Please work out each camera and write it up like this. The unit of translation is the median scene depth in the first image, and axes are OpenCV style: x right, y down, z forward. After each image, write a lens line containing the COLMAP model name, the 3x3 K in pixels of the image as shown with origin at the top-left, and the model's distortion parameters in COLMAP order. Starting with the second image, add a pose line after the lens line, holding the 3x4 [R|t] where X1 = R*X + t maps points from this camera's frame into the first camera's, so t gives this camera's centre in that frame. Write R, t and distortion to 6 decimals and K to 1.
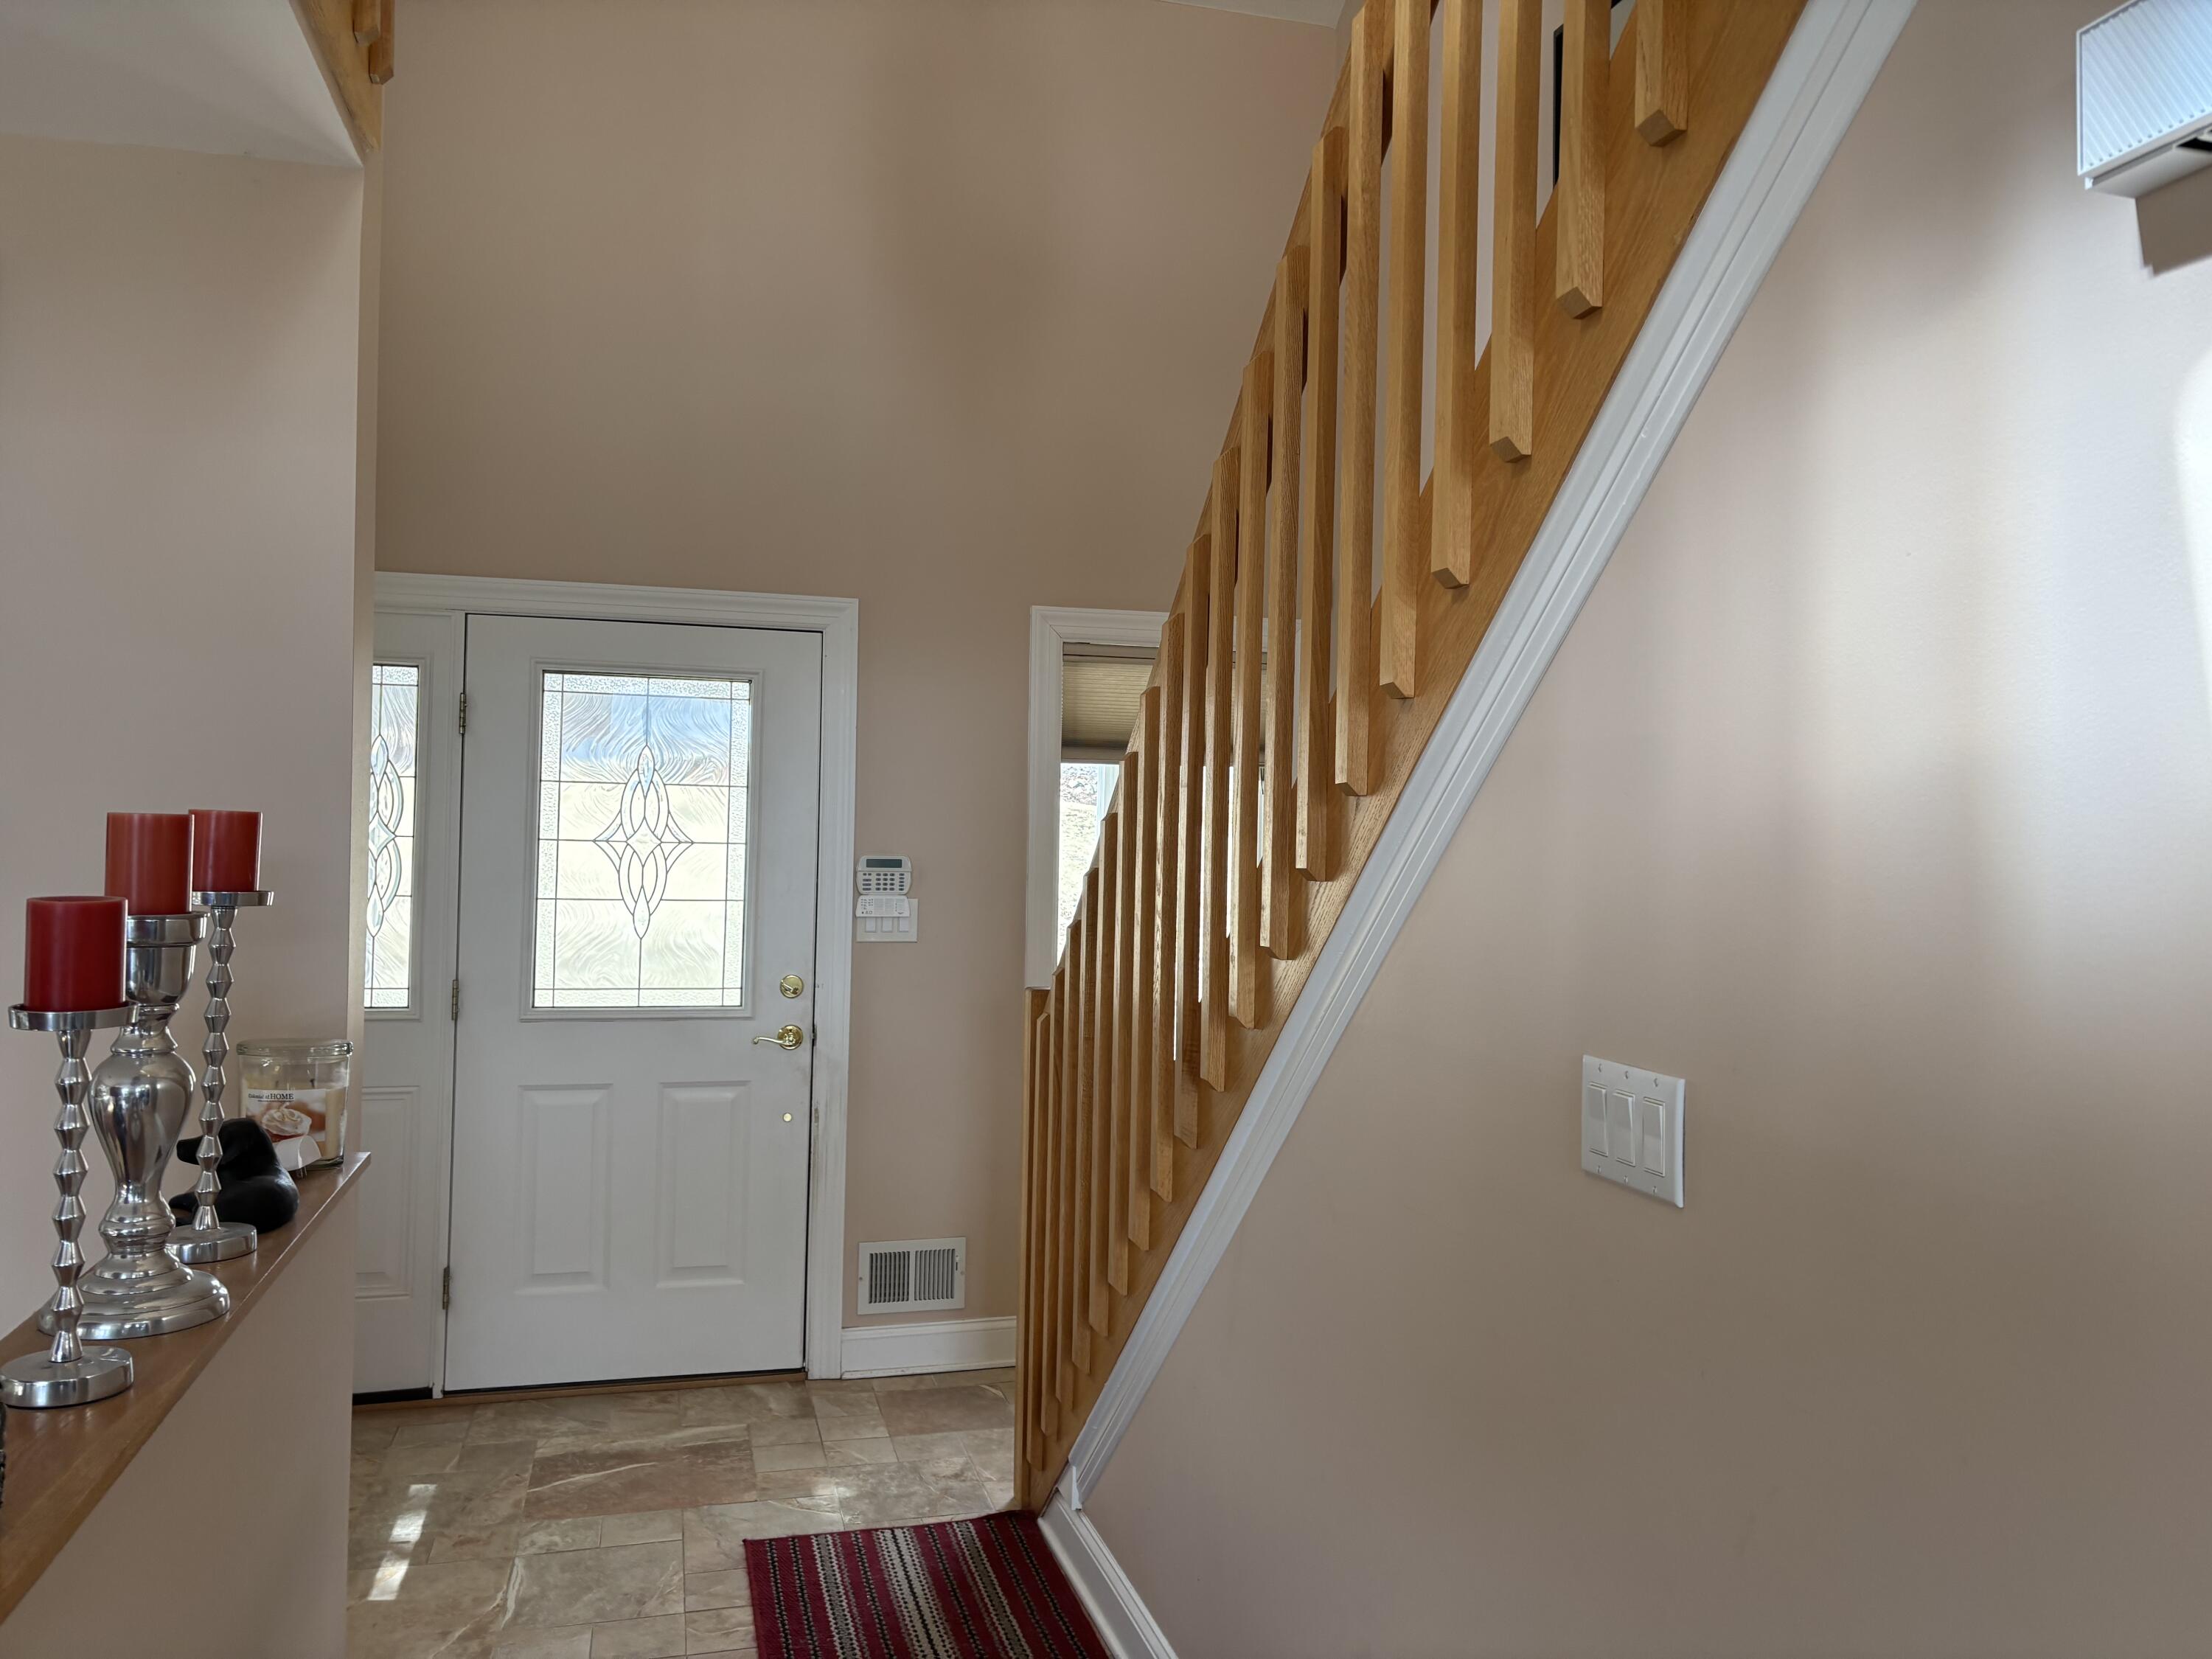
lens RADIAL K [[1673.0, 0, 1113.1], [0, 1673.0, 814.9], [0, 0, 1]] dist [0.059355, -0.053966]
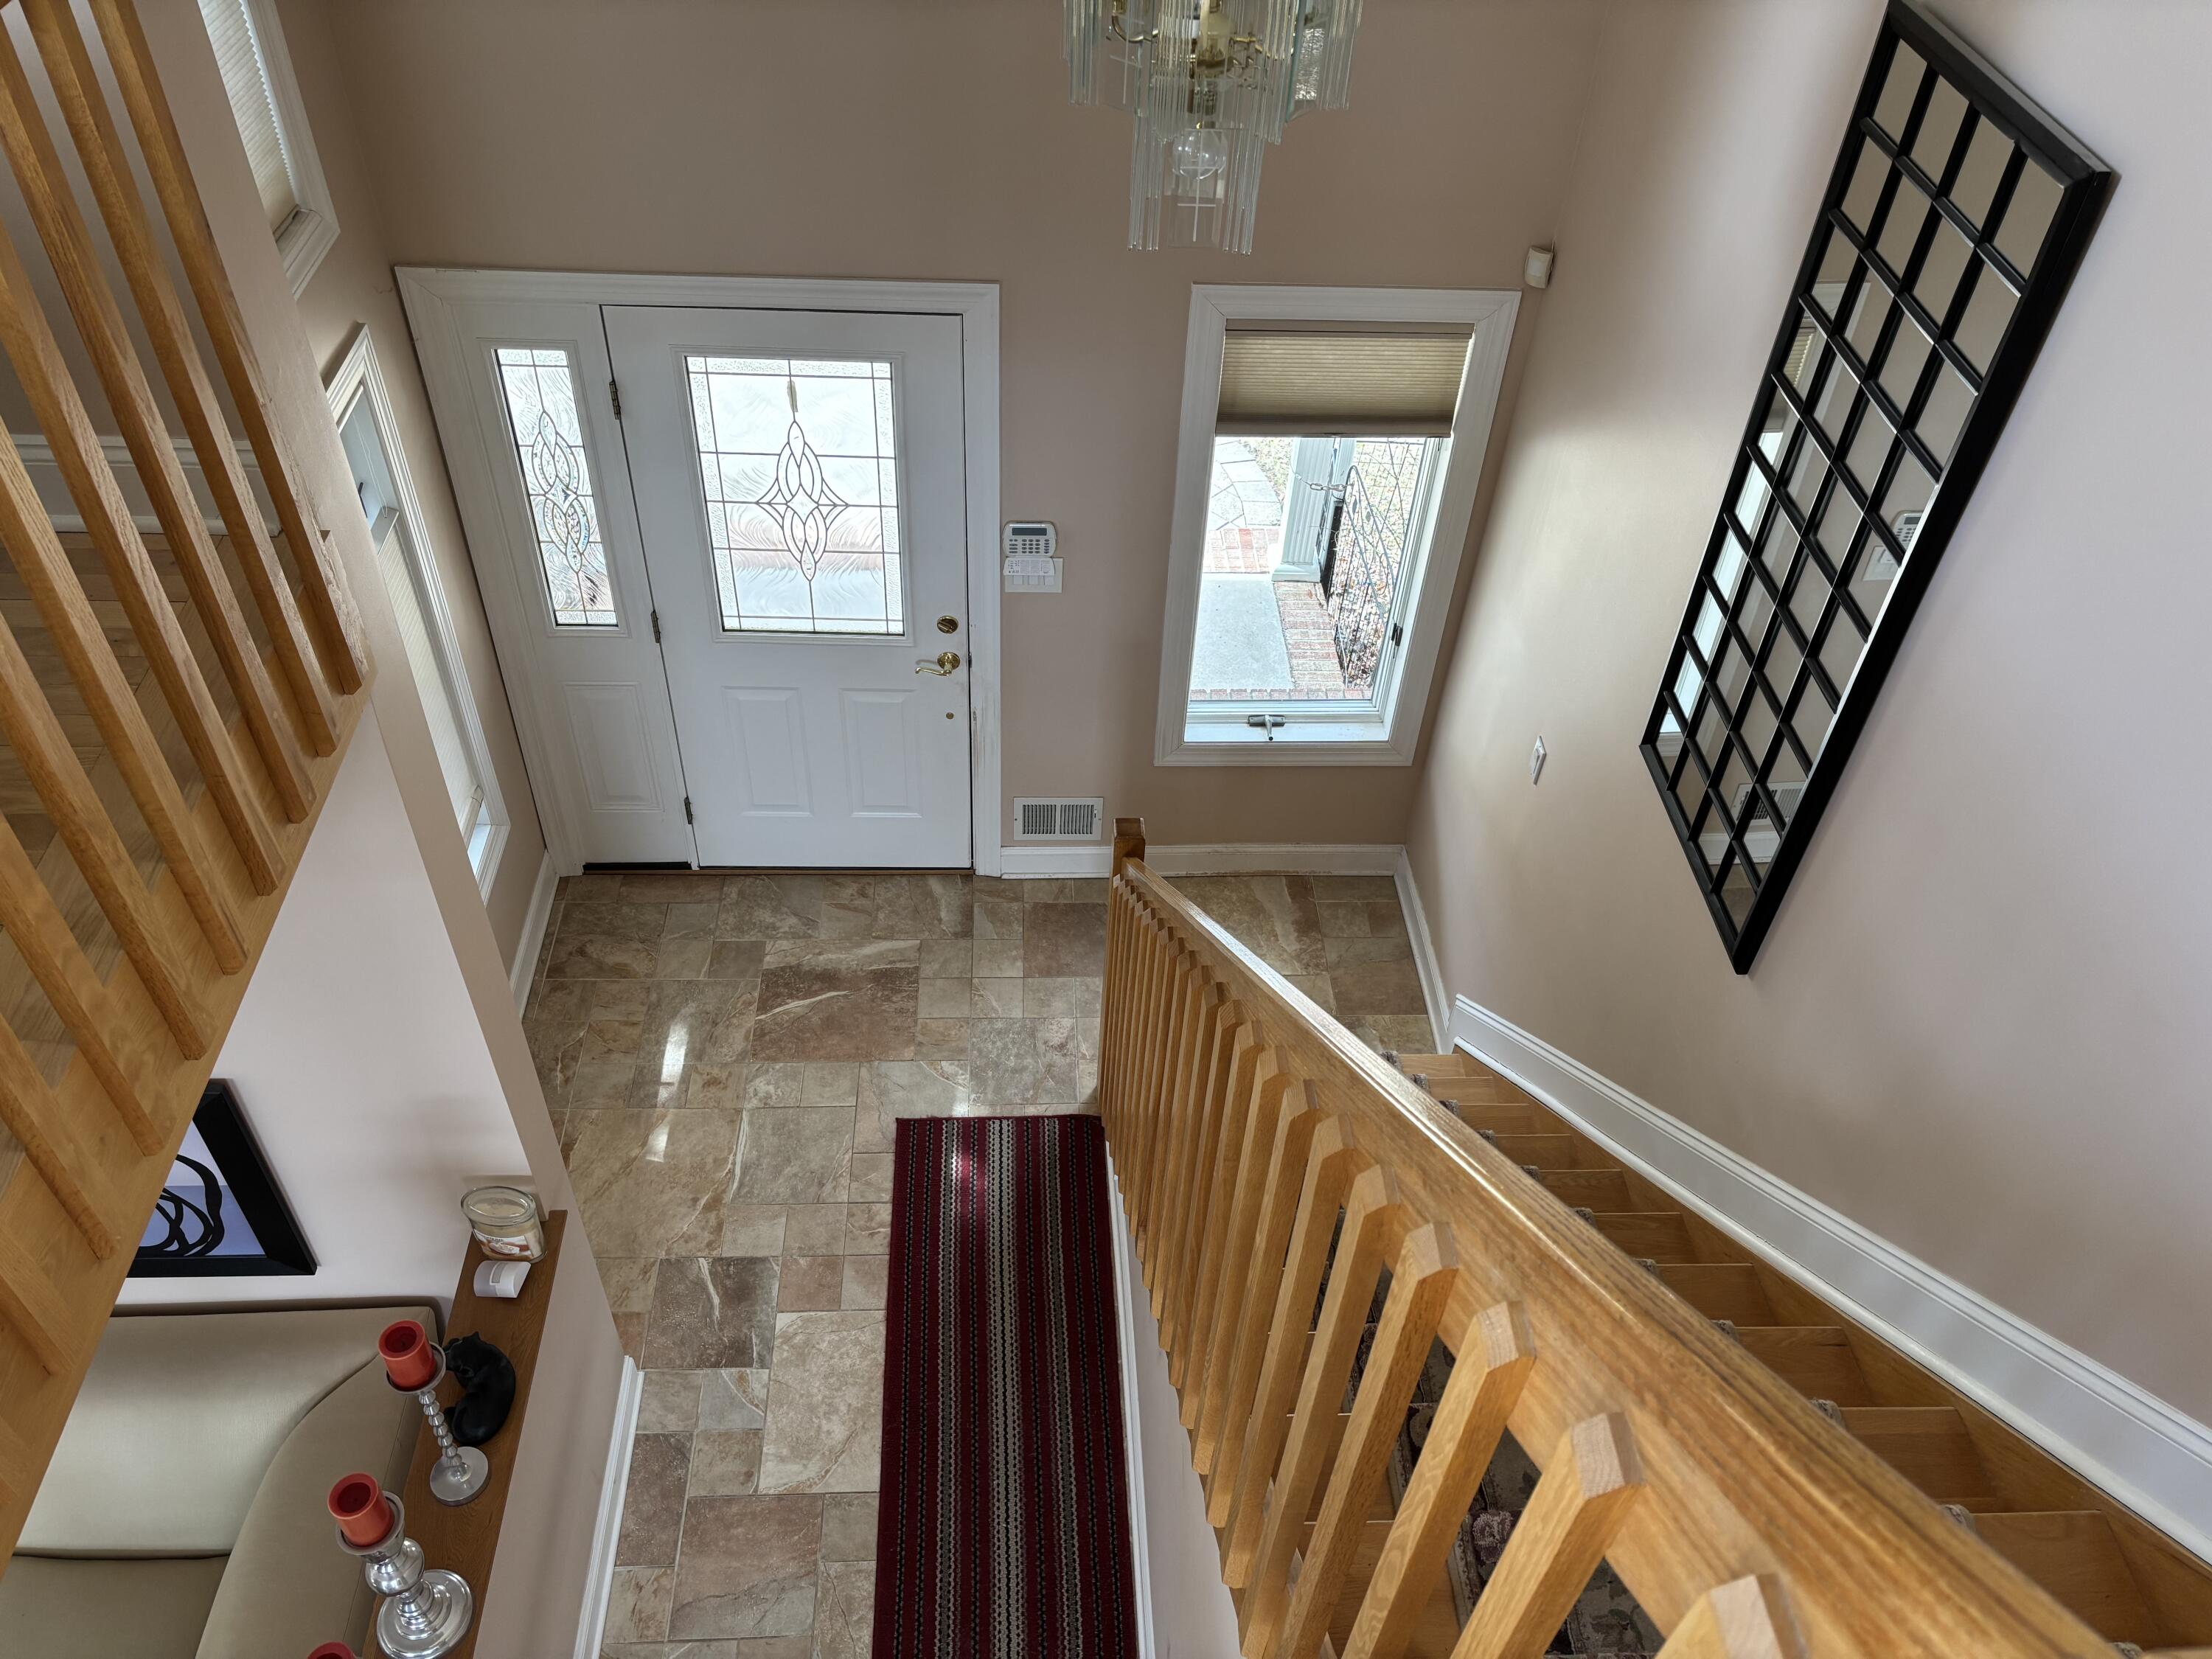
lens RADIAL K [[1673.0, 0, 1113.1], [0, 1673.0, 814.9], [0, 0, 1]] dist [0.059355, -0.053966]
pose [[0.975647, 0.168919, -0.139928, 0.089299], [-0.023642, 0.715194, 0.698526, -0.586896], [0.218070, -0.678207, 0.701770, 0.179754]]
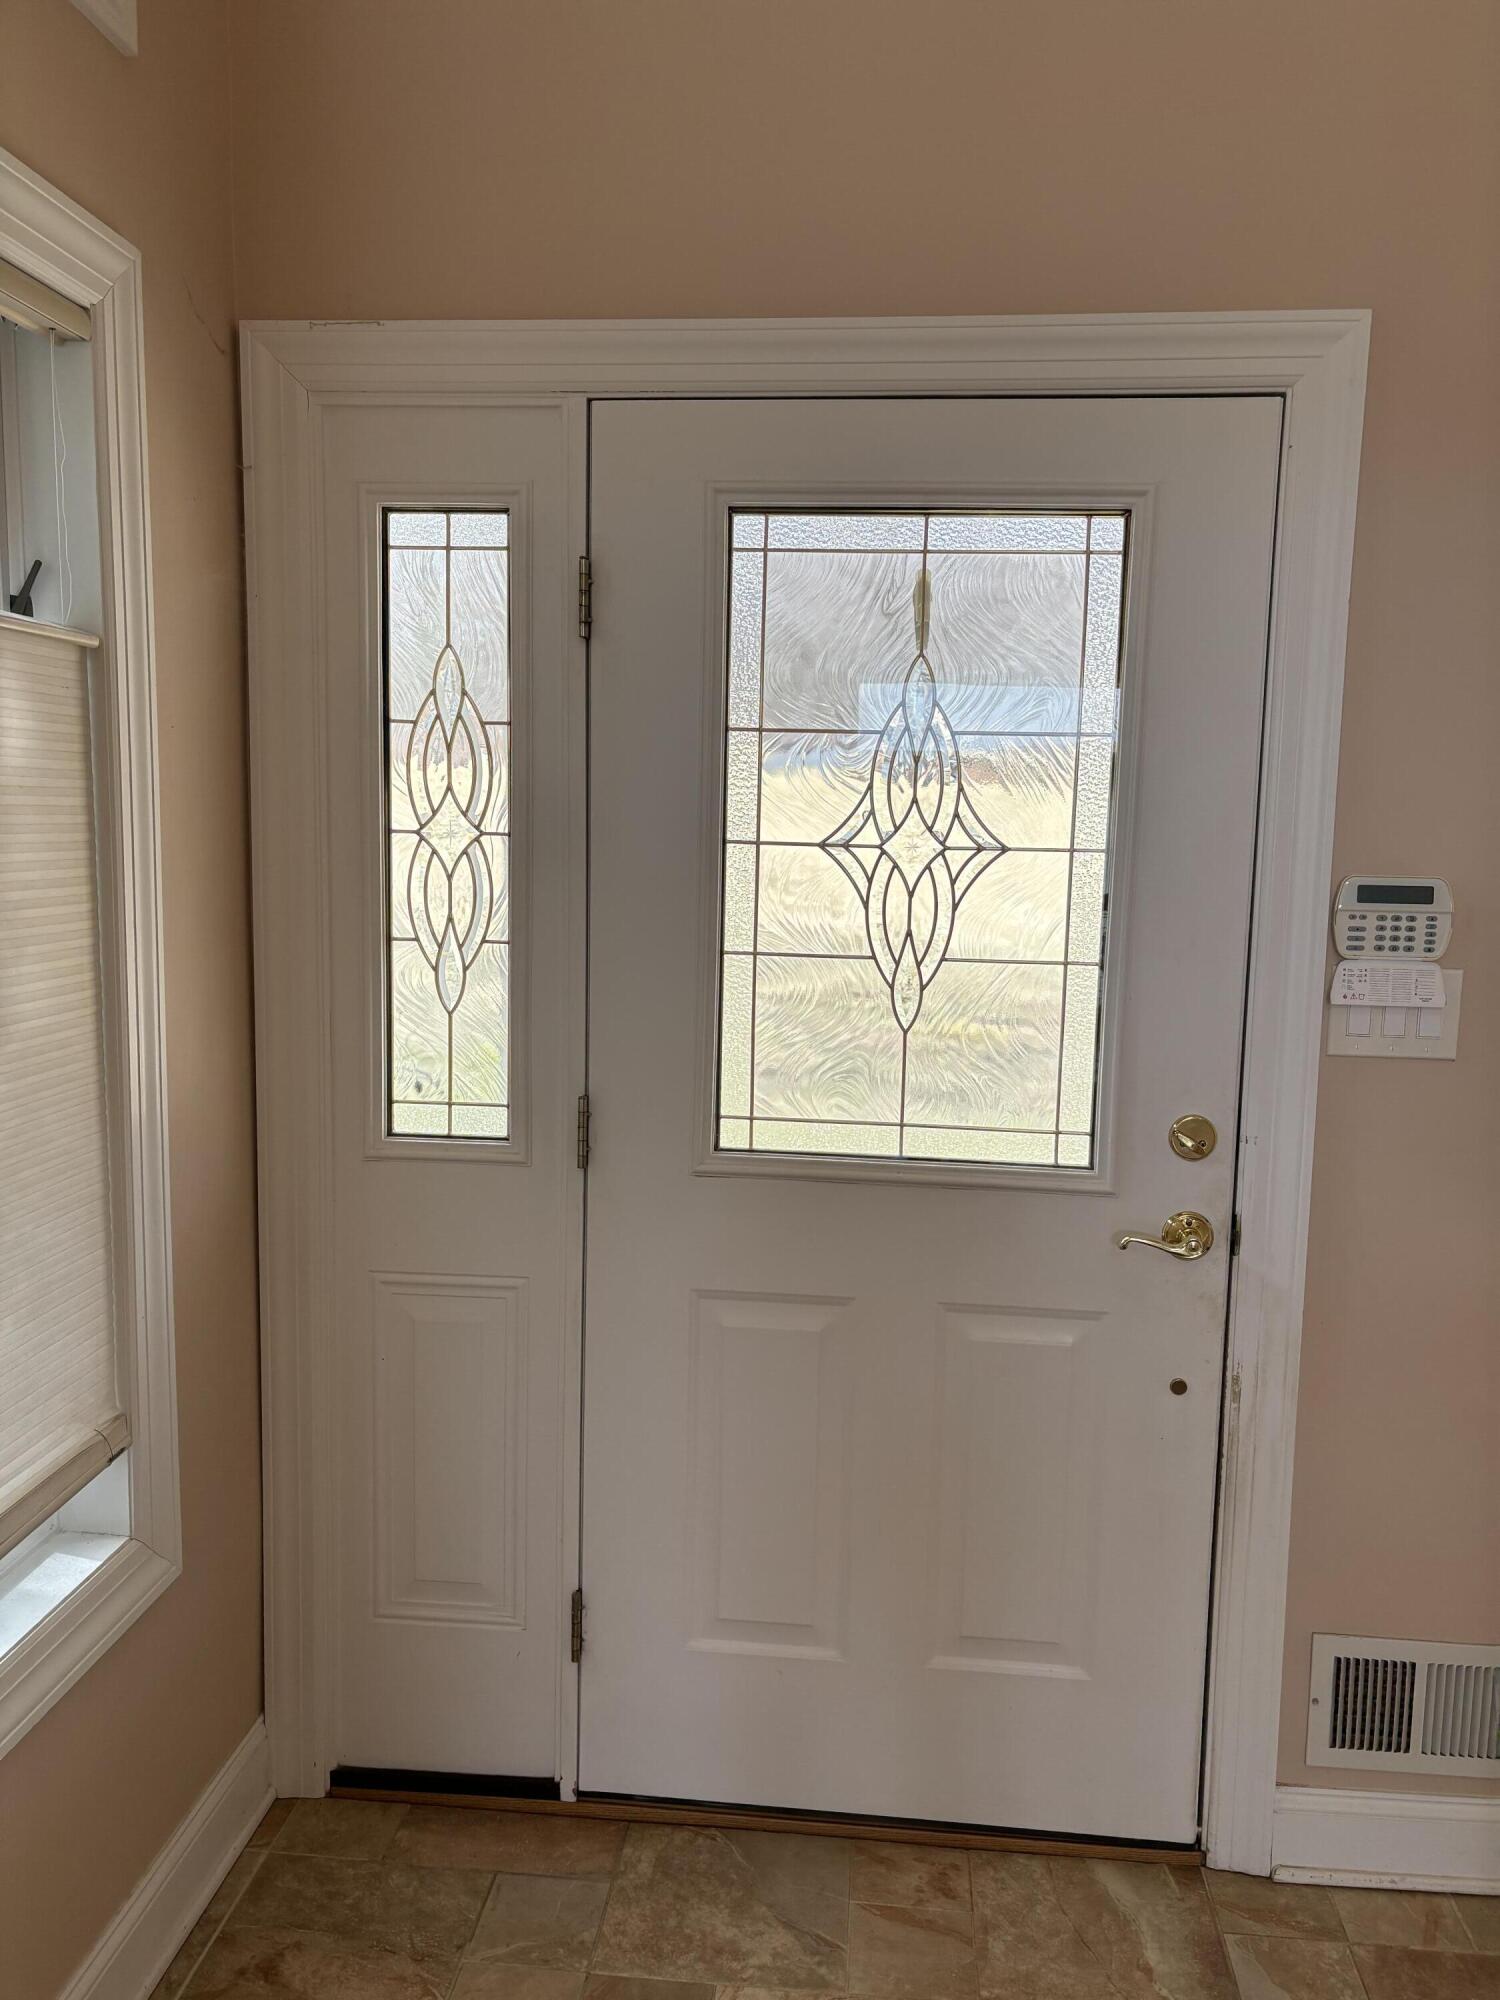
lens RADIAL K [[1512.6, 0, 766.6], [0, 1512.6, 998.7], [0, 0, 1]] dist [0.059355, -0.053966]
pose [[0.937968, 0.043011, -0.344043, -0.160024], [0.000725, 0.992031, 0.125996, 0.003386], [0.346721, -0.118429, 0.930462, 0.548031]]
